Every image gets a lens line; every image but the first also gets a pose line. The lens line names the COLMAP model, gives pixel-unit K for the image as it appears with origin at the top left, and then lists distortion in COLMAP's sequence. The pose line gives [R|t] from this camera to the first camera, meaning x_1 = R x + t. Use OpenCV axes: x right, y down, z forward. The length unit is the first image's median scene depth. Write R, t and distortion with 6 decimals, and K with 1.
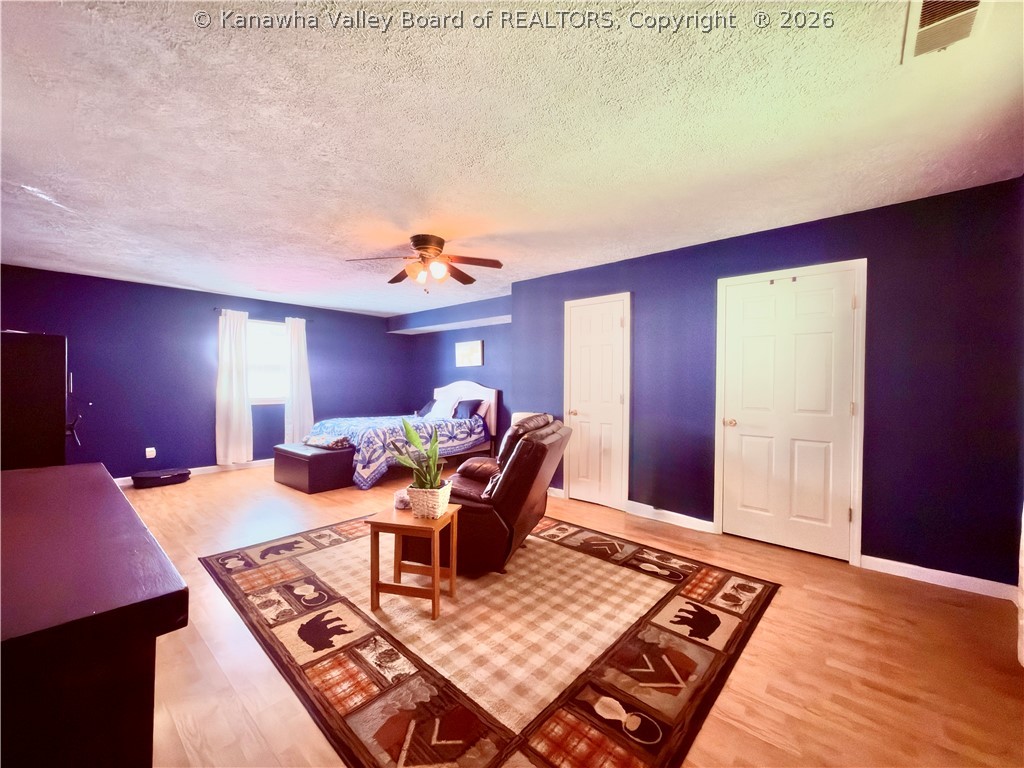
lens RADIAL K [[406.4, 0, 513.5], [0, 406.4, 384.8], [0, 0, 1]] dist [-0.000528, -0.000257]
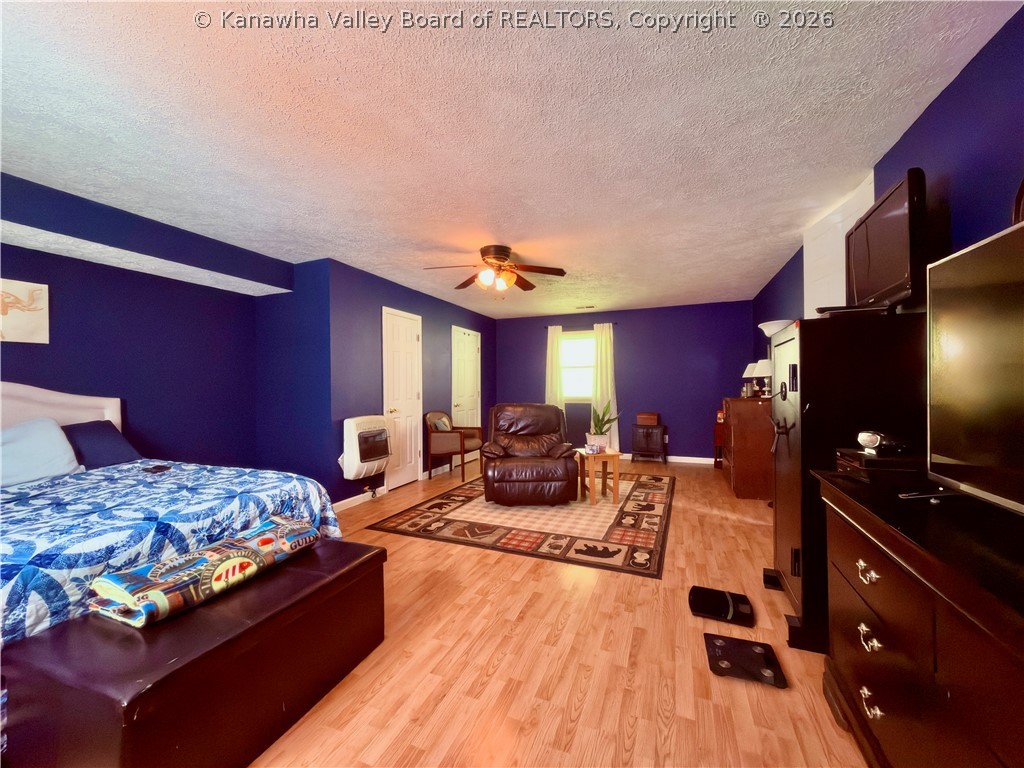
lens RADIAL K [[406.4, 0, 513.5], [0, 406.4, 384.8], [0, 0, 1]] dist [-0.000528, -0.000257]
pose [[-0.328937, 0.001758, 0.944350, -1.464314], [0.012242, 0.999922, 0.002402, 0.000126], [-0.944273, 0.012351, -0.328933, 1.546821]]
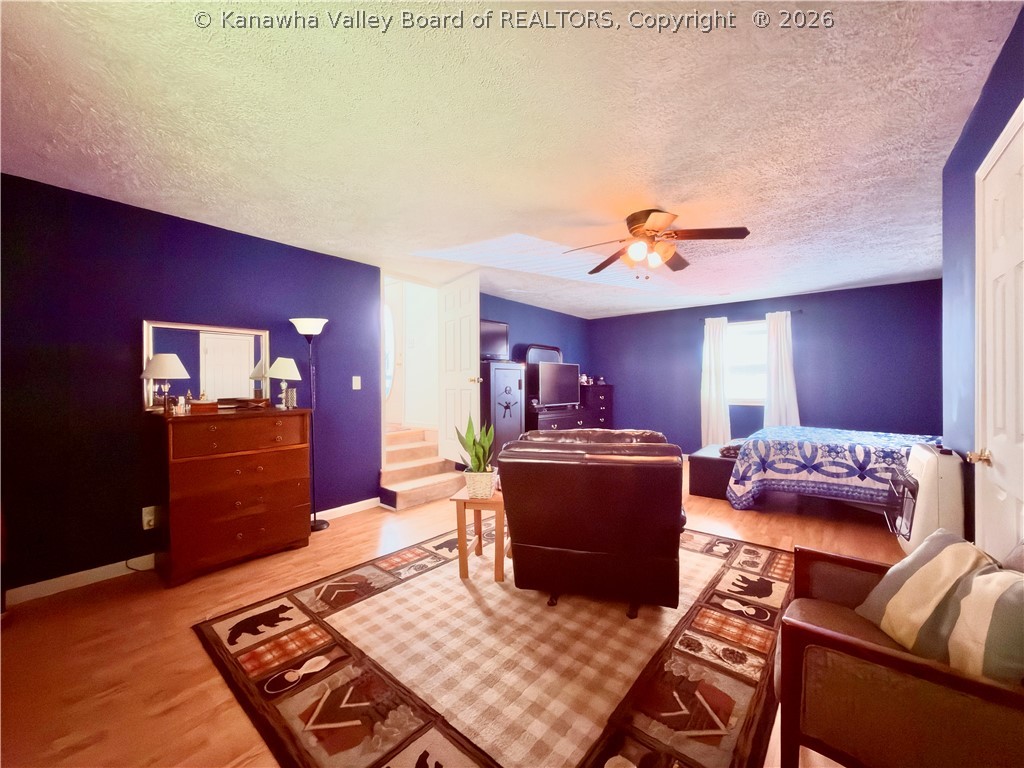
lens RADIAL K [[406.4, 0, 513.5], [0, 406.4, 384.8], [0, 0, 1]] dist [-0.000528, -0.000257]
pose [[0.035727, -0.002736, -0.999358, 0.751945], [0.000197, 0.999996, -0.002730, 0.001482], [0.999362, -0.000100, 0.035728, 0.809421]]
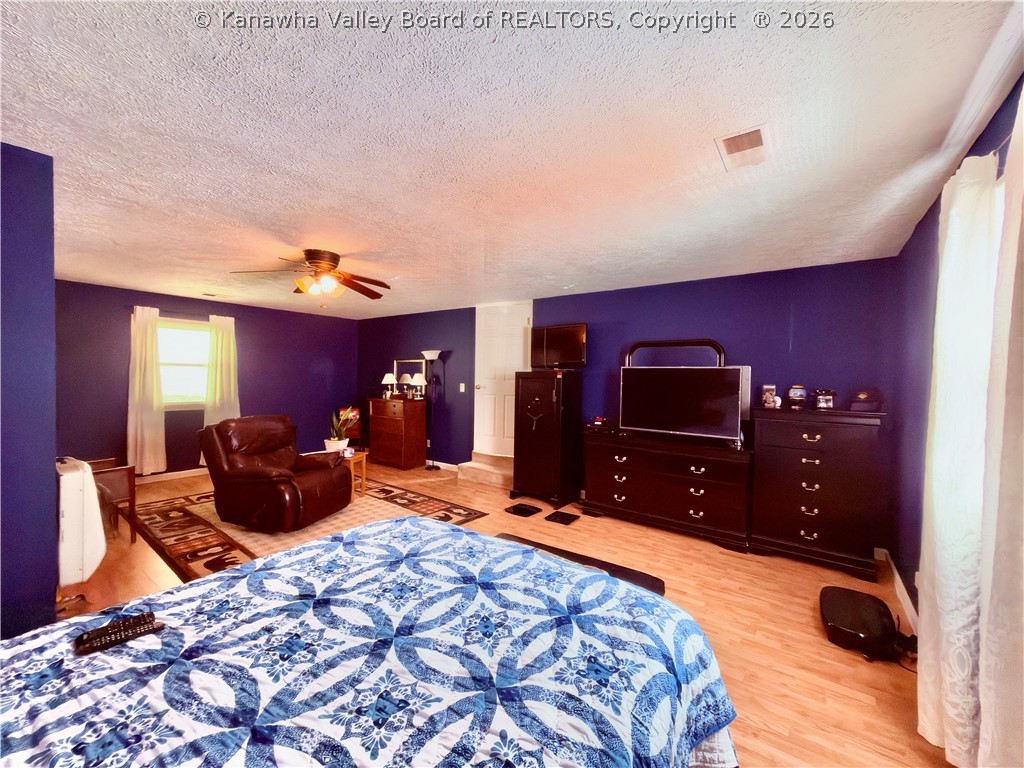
lens RADIAL K [[406.4, 0, 513.5], [0, 406.4, 384.8], [0, 0, 1]] dist [-0.000528, -0.000257]
pose [[-0.996277, -0.019909, -0.083876, -0.711334], [-0.022051, 0.999452, 0.024687, -0.080466], [0.083339, 0.026445, -0.996170, 2.410396]]
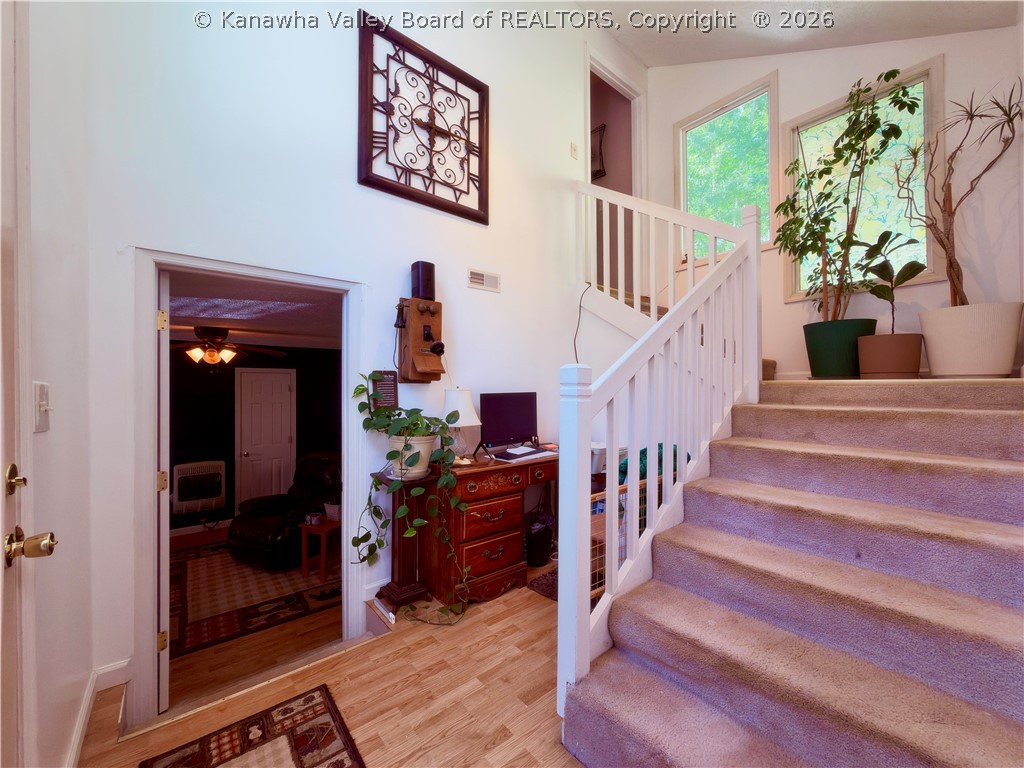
lens RADIAL K [[406.4, 0, 513.5], [0, 406.4, 384.8], [0, 0, 1]] dist [-0.000528, -0.000257]
pose [[0.156411, -0.000722, 0.987692, -1.463532], [0.008145, 0.999967, -0.000559, -0.215304], [-0.987658, 0.008132, 0.156412, -0.061818]]
